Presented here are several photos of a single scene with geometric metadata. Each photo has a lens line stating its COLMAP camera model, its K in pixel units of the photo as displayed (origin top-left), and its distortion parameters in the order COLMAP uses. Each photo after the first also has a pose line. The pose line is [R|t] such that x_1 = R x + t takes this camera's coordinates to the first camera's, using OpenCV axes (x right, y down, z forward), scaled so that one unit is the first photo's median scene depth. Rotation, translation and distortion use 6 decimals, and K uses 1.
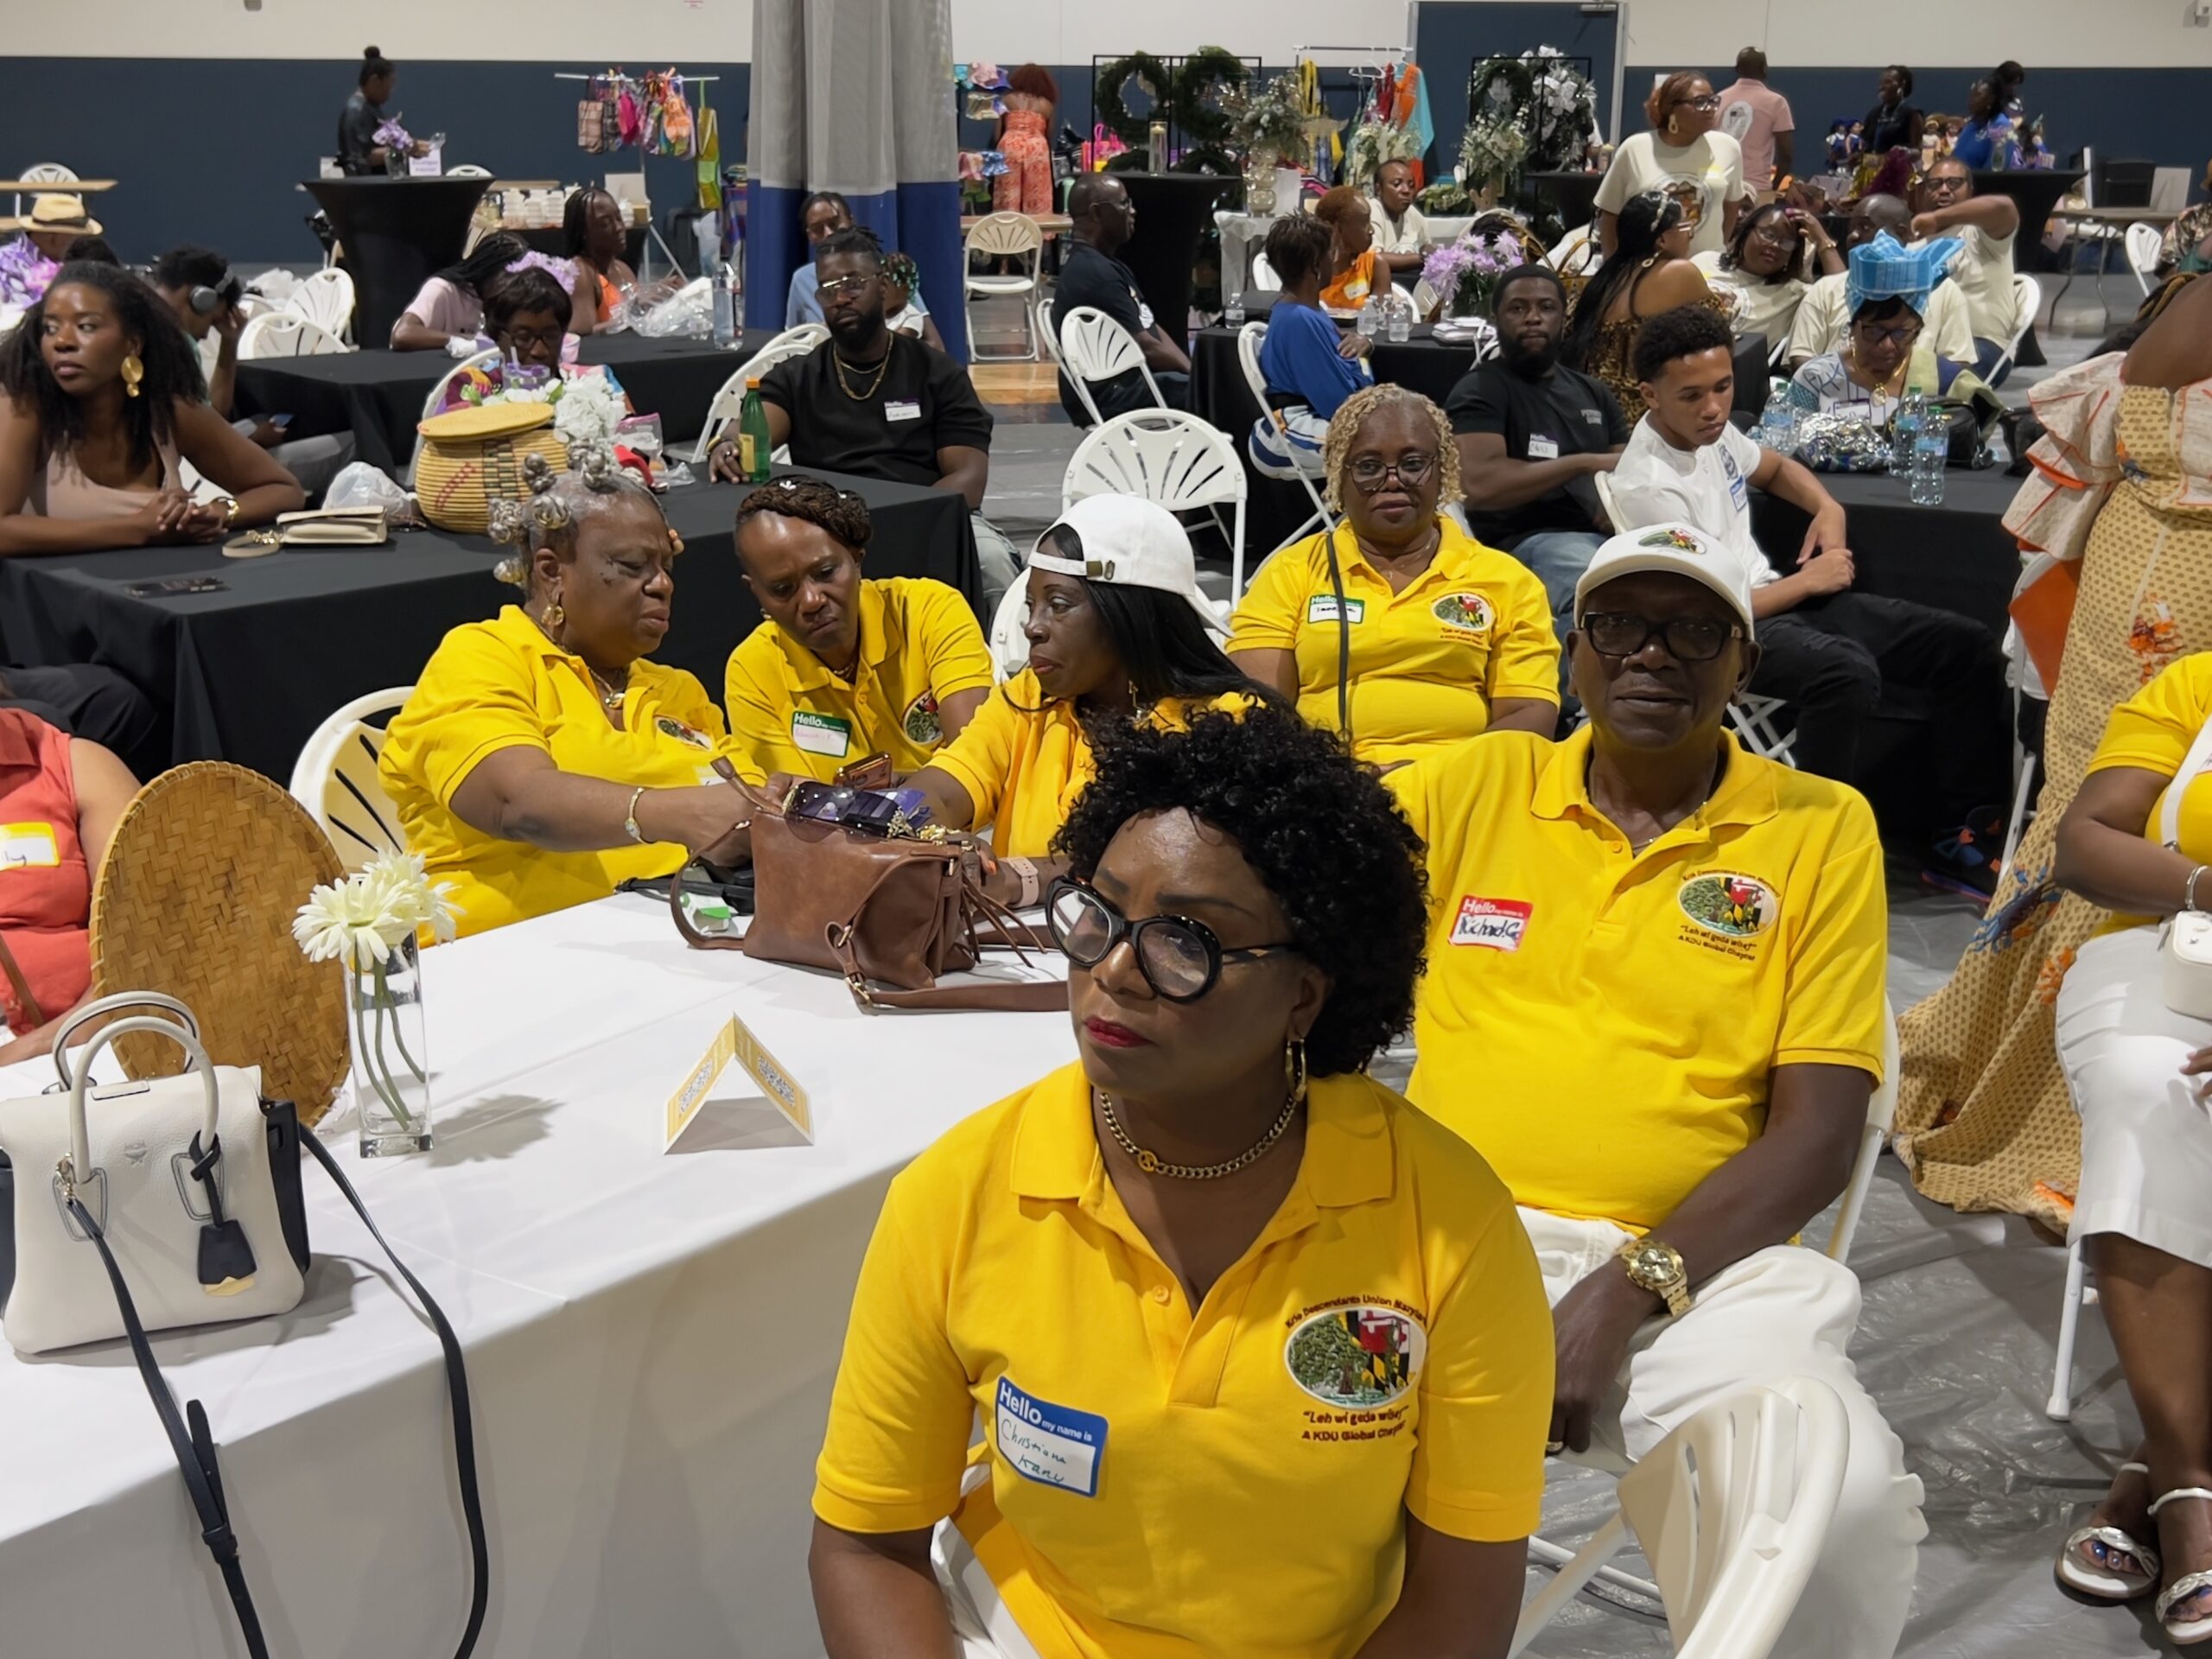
lens RADIAL K [[2525.8, 0, 1106.0], [0, 2525.8, 829.5], [0, 0, 1]] dist [0.149943, -0.427123]
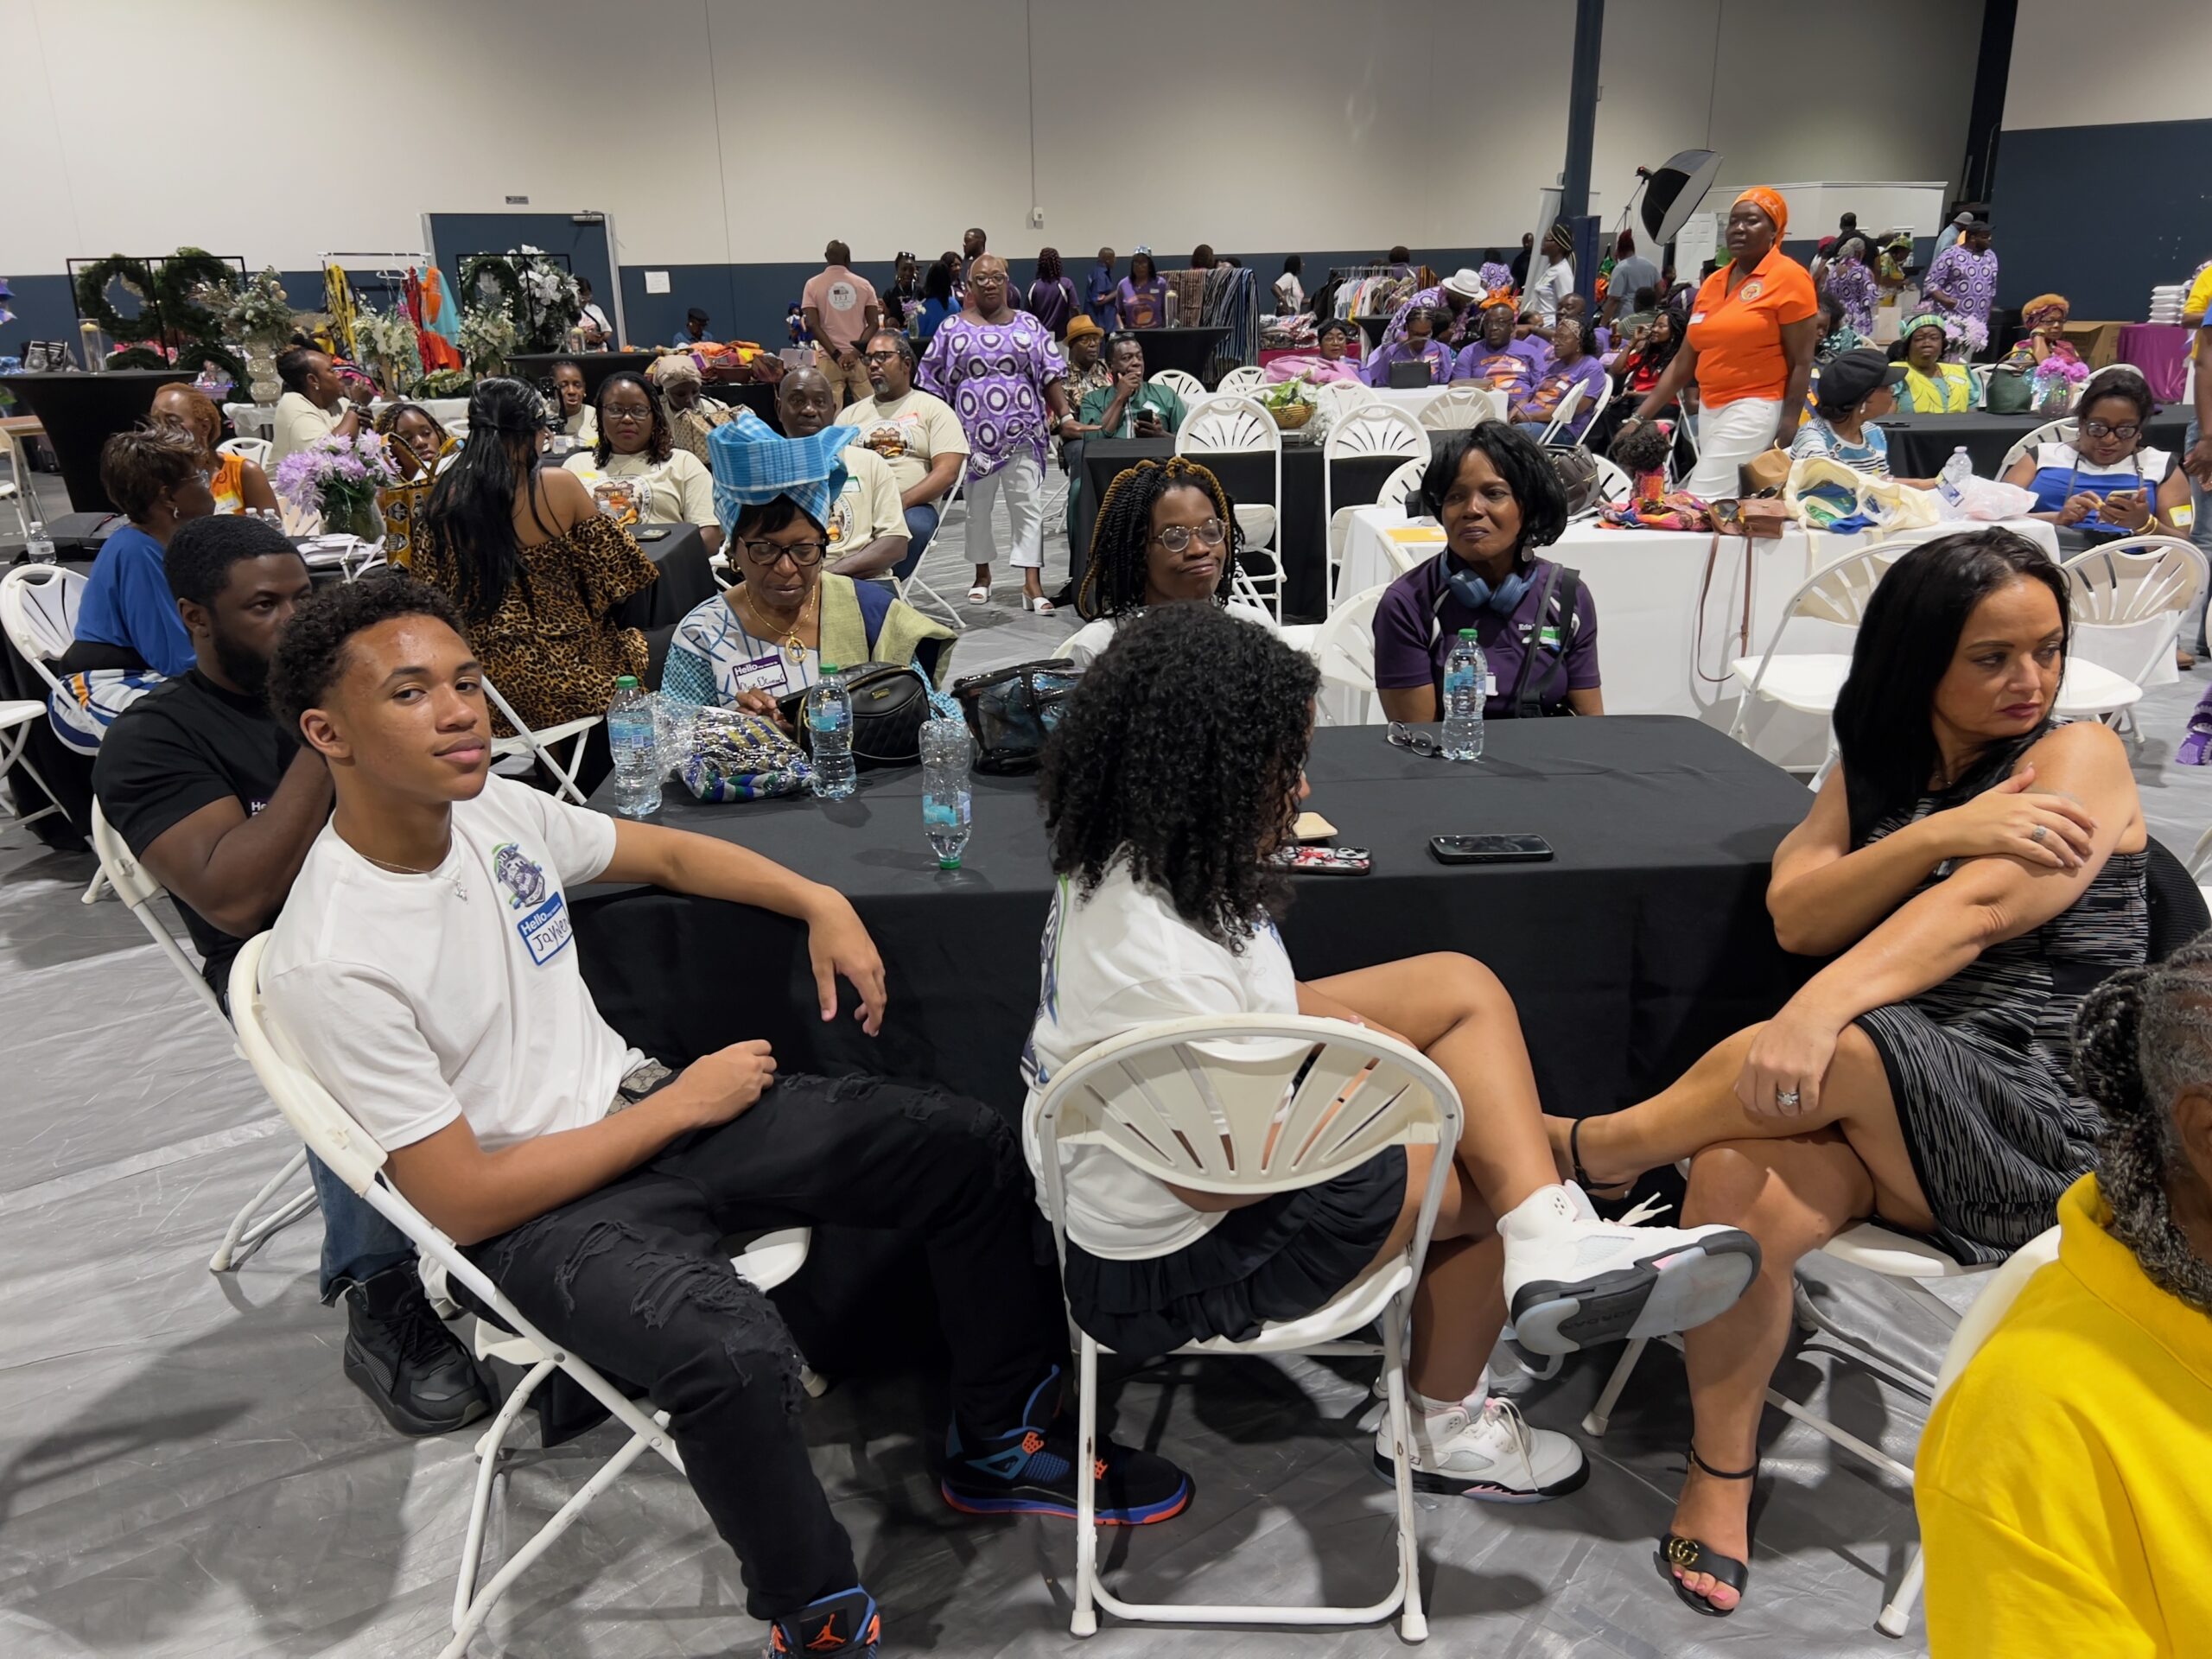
lens RADIAL K [[1670.9, 0, 1106.0], [0, 1670.9, 829.5], [0, 0, 1]] dist [0.037821, -0.025726]
pose [[0.907420, -0.158521, 0.389180, 0.073903], [0.147917, 0.987340, 0.057276, -0.052130], [-0.393332, 0.005593, 0.919379, 0.205086]]
